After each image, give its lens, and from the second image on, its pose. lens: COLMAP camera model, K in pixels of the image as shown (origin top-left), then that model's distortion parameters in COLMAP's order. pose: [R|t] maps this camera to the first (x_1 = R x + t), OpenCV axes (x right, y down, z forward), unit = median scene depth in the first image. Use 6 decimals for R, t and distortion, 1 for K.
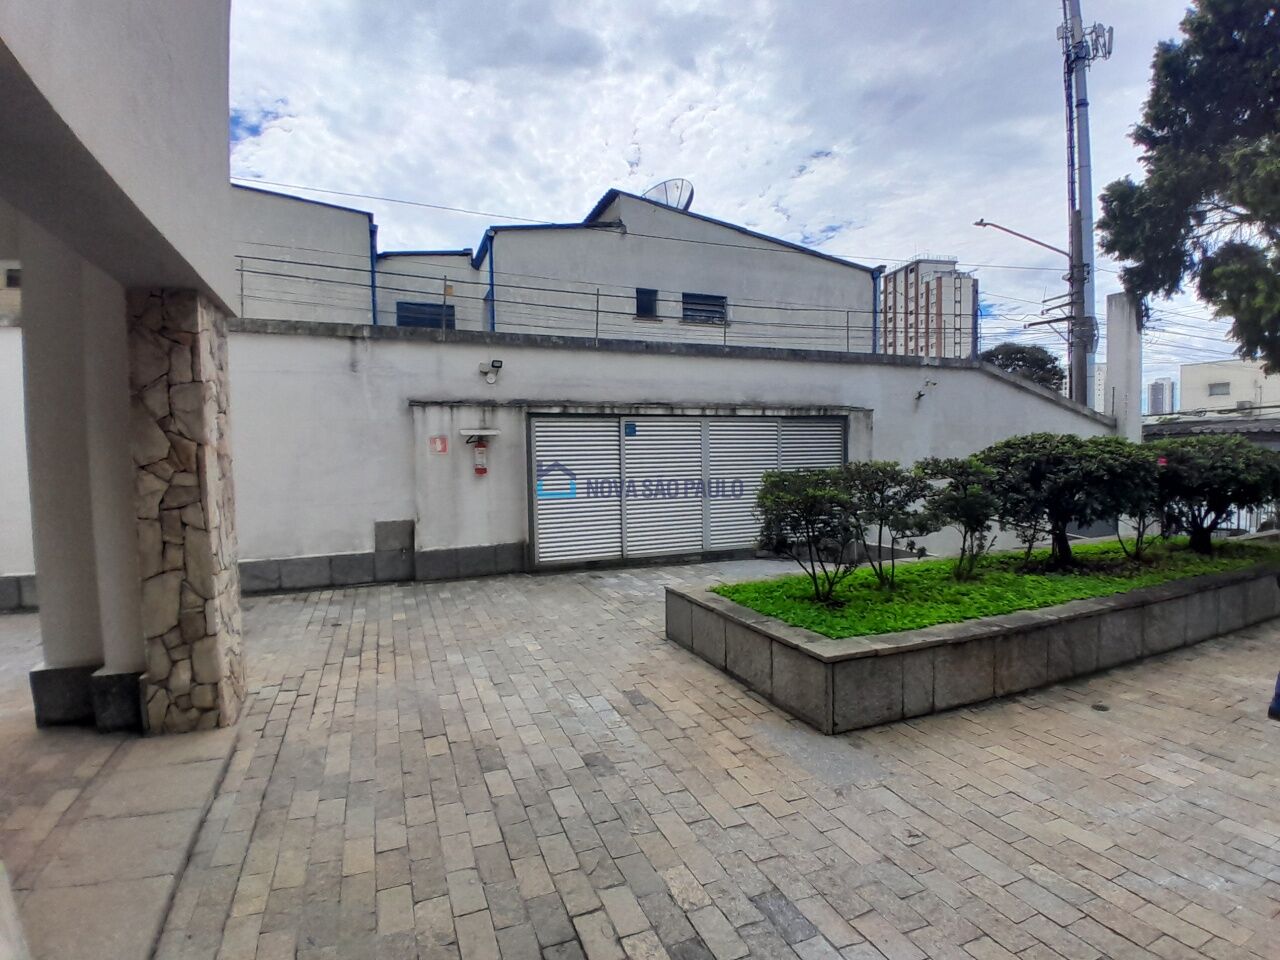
lens RADIAL K [[637.9, 0, 641.8], [0, 637.9, 494.2], [0, 0, 1]] dist [-0.001176, -0.040314]
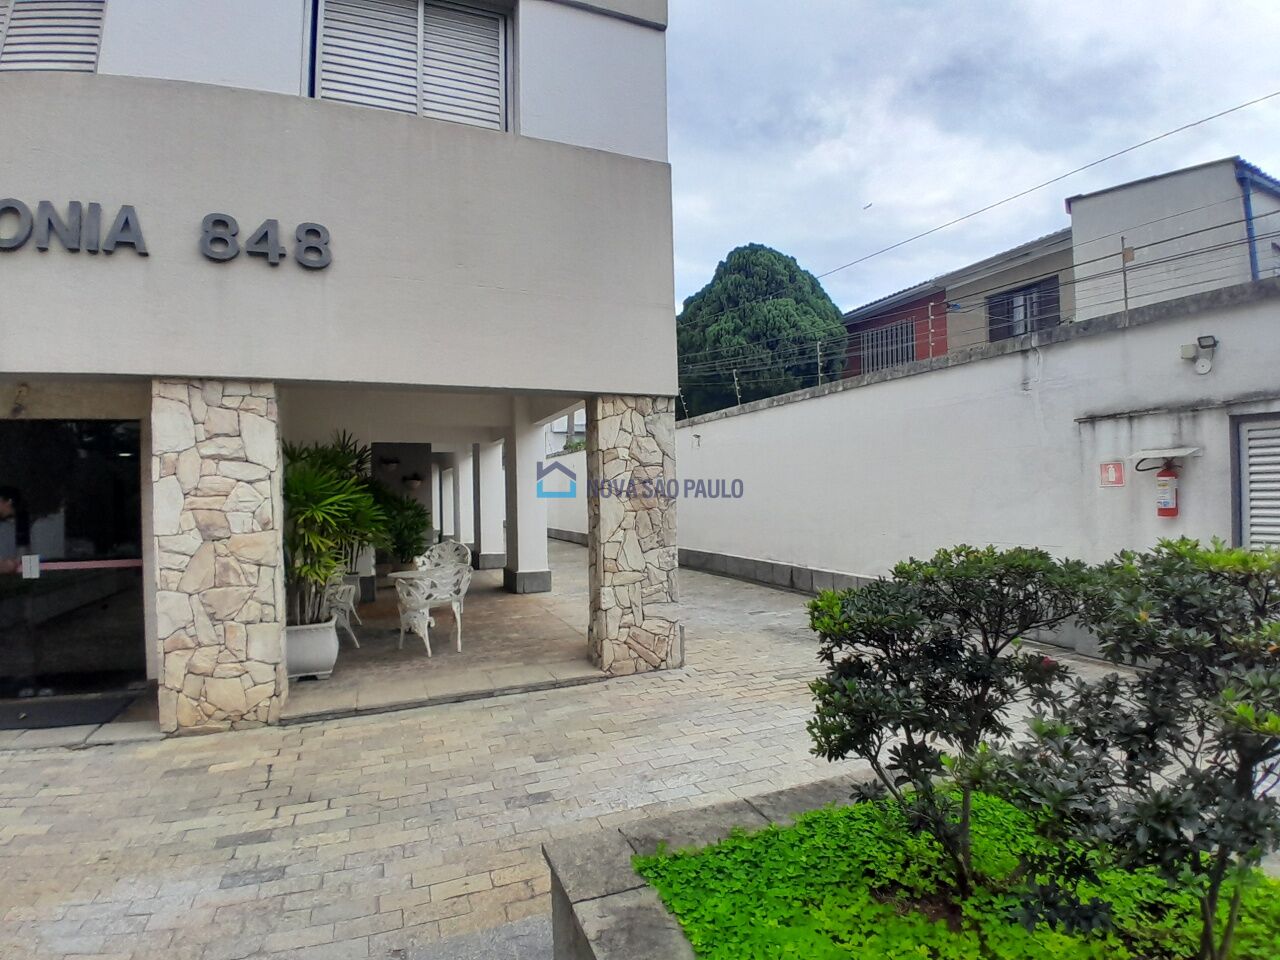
lens RADIAL K [[637.9, 0, 641.8], [0, 637.9, 494.2], [0, 0, 1]] dist [-0.001176, -0.040314]
pose [[-0.000310, 0.016999, -0.999855, 0.392455], [-0.045364, 0.998826, 0.016995, -0.041984], [0.998970, 0.045363, 0.000461, 0.470243]]
